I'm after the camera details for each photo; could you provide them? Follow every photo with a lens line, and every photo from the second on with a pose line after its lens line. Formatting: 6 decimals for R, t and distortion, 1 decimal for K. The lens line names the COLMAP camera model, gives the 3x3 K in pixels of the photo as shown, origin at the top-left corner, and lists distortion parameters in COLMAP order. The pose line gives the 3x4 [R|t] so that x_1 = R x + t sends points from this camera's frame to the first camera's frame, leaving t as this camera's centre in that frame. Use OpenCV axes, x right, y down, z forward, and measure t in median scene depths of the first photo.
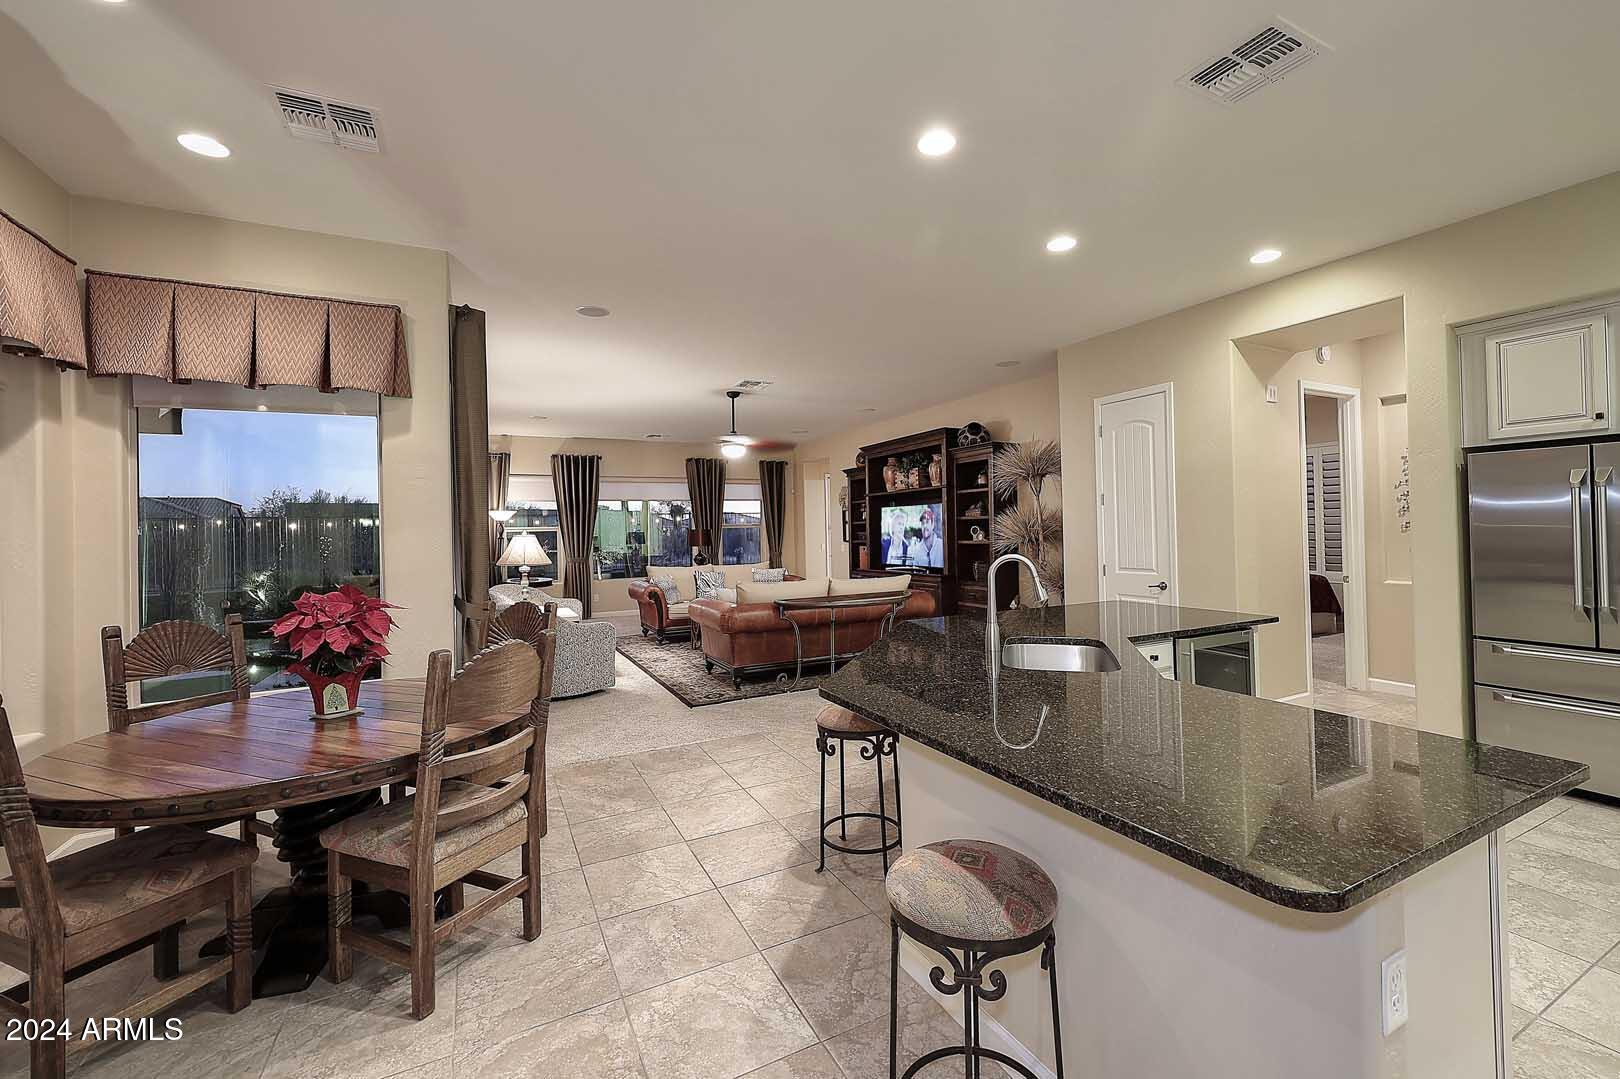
lens RADIAL K [[655.2, 0, 817.8], [0, 655.2, 525.2], [0, 0, 1]] dist [-0.000166, 0.000019]
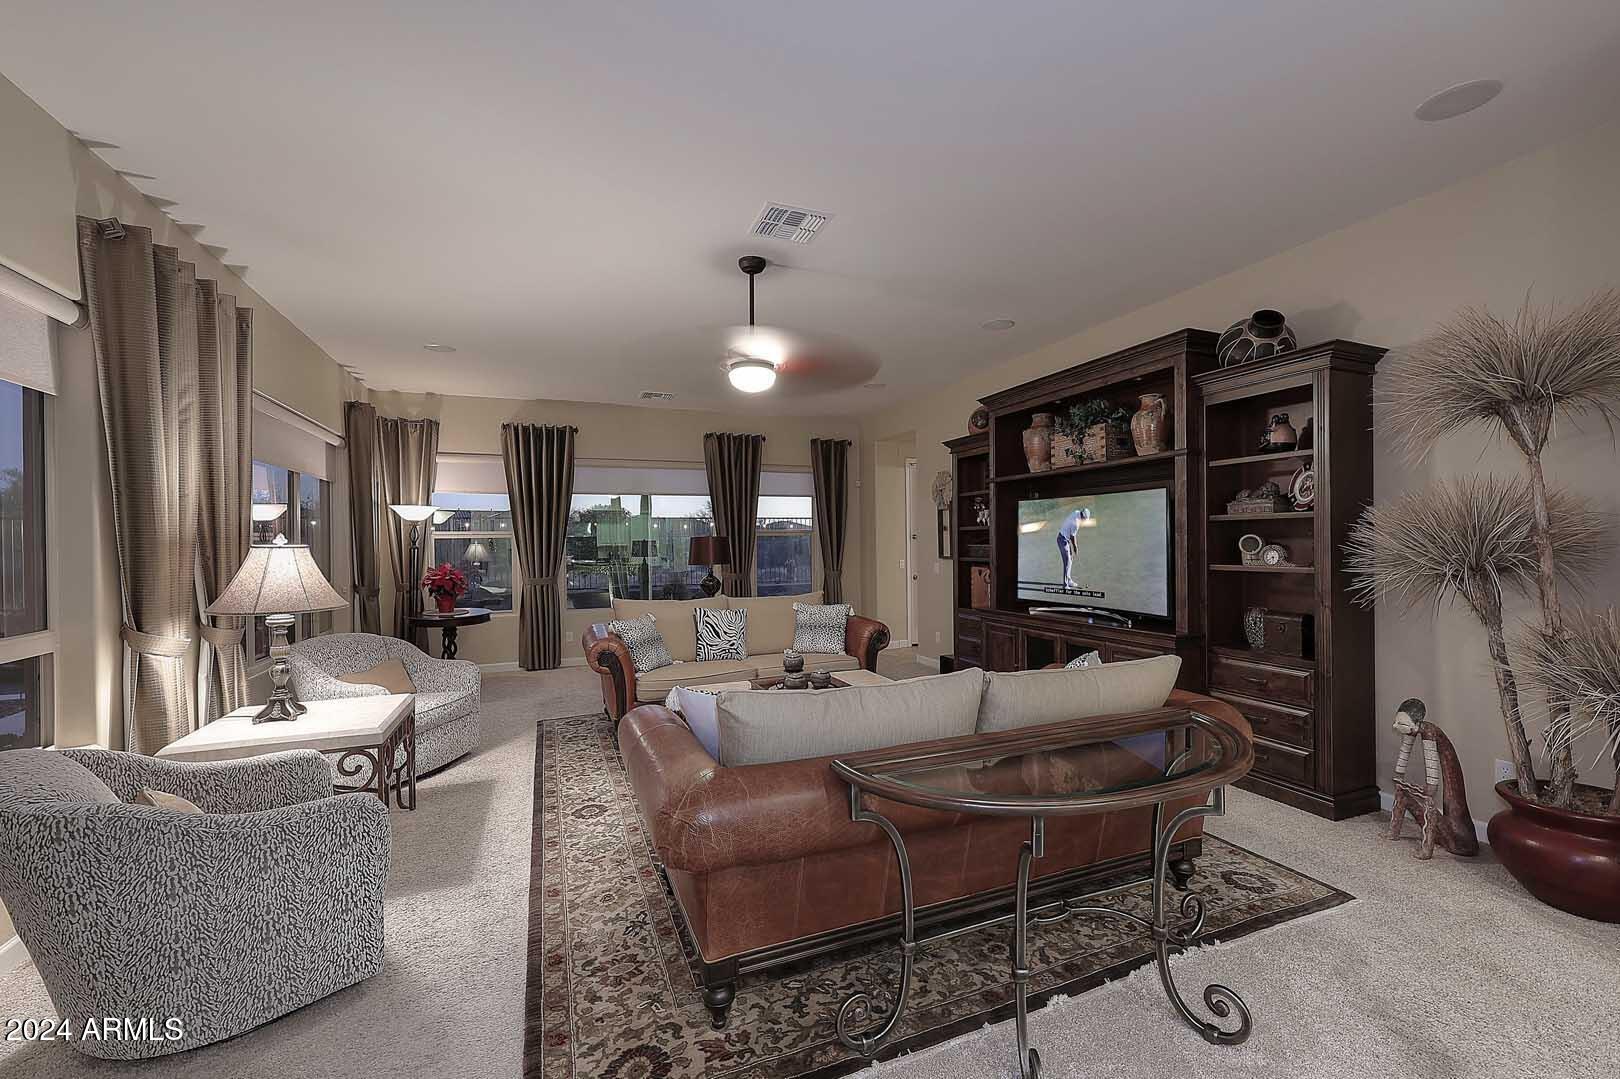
lens RADIAL K [[655.2, 0, 813.6], [0, 655.2, 543.6], [0, 0, 1]] dist [-0.000166, 0.000019]
pose [[0.995746, 0.009409, -0.091663, -0.028542], [-0.008225, 0.999878, 0.013286, 0.003622], [0.091777, -0.012476, 0.995701, 0.413754]]
